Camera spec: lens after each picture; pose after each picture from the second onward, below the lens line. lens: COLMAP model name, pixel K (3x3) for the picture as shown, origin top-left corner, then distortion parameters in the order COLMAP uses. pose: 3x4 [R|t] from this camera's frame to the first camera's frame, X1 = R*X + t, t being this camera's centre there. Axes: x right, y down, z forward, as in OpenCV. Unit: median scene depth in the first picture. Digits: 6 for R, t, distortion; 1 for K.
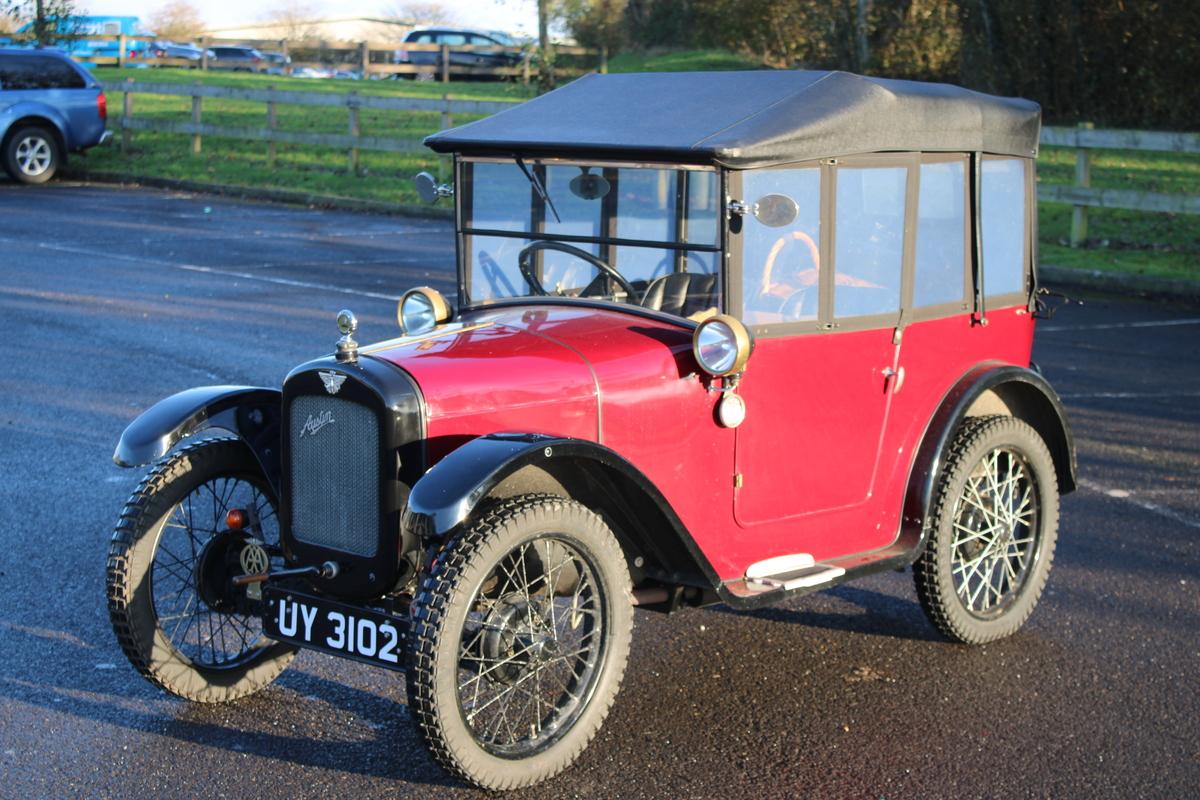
lens RADIAL K [[2031.7, 0, 604.0], [0, 2031.7, 398.9], [0, 0, 1]] dist [0.205612, 0.000000]
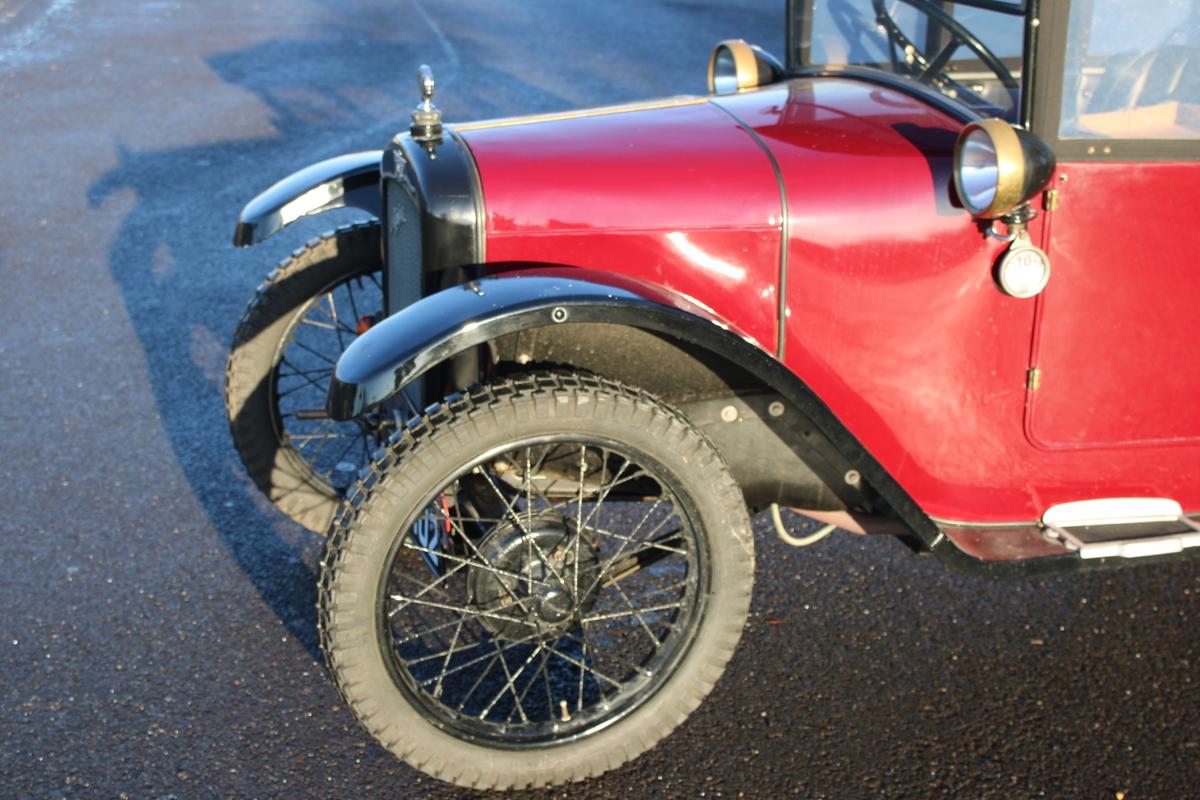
lens RADIAL K [[1849.6, 0, 597.4], [0, 1849.6, 392.9], [0, 0, 1]] dist [0.030518, 0.000000]
pose [[0.878306, 0.159052, -0.450867, 0.222172], [-0.093142, 0.981896, 0.164940, -0.041718], [0.468938, -0.102873, 0.877220, 0.443440]]
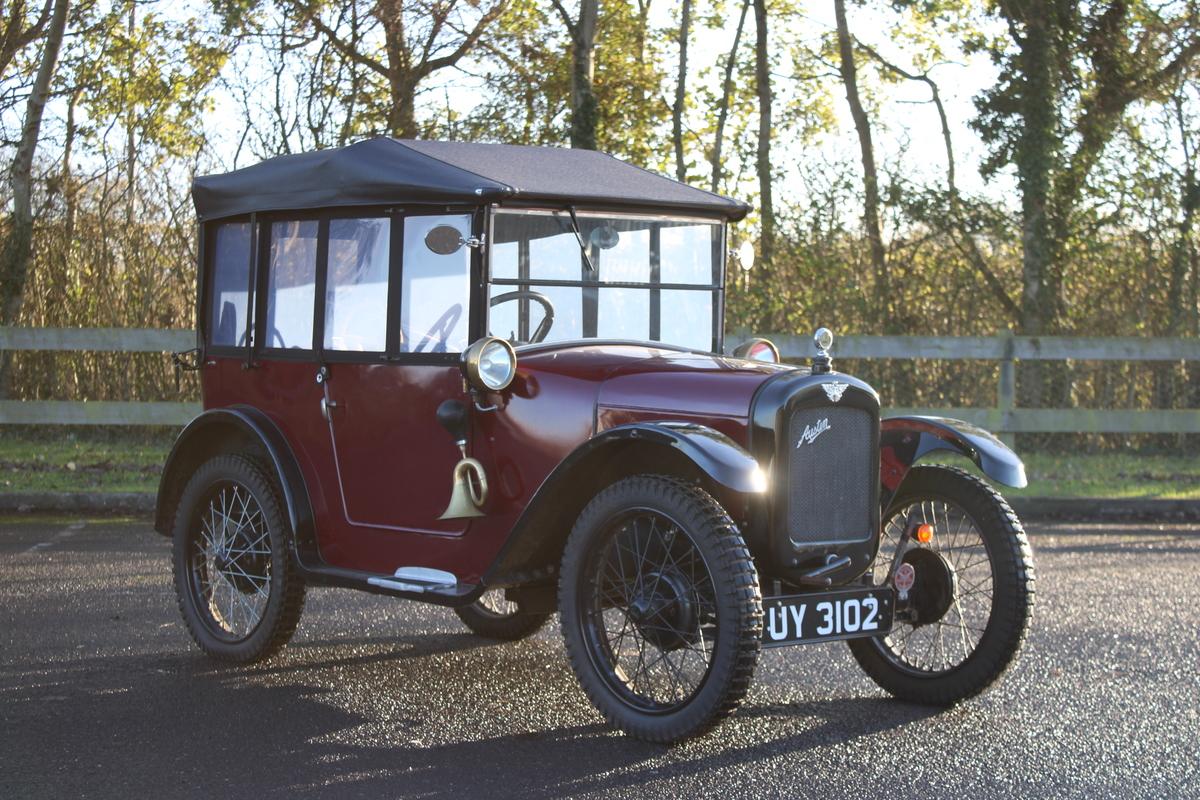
lens RADIAL K [[2031.7, 0, 597.5], [0, 2031.7, 399.5], [0, 0, 1]] dist [0.205612, 0.000000]
pose [[0.153421, -0.028840, 0.987740, -1.226552], [0.128623, 0.991653, 0.008976, -0.030112], [-0.979754, 0.125670, 0.155850, 0.922294]]
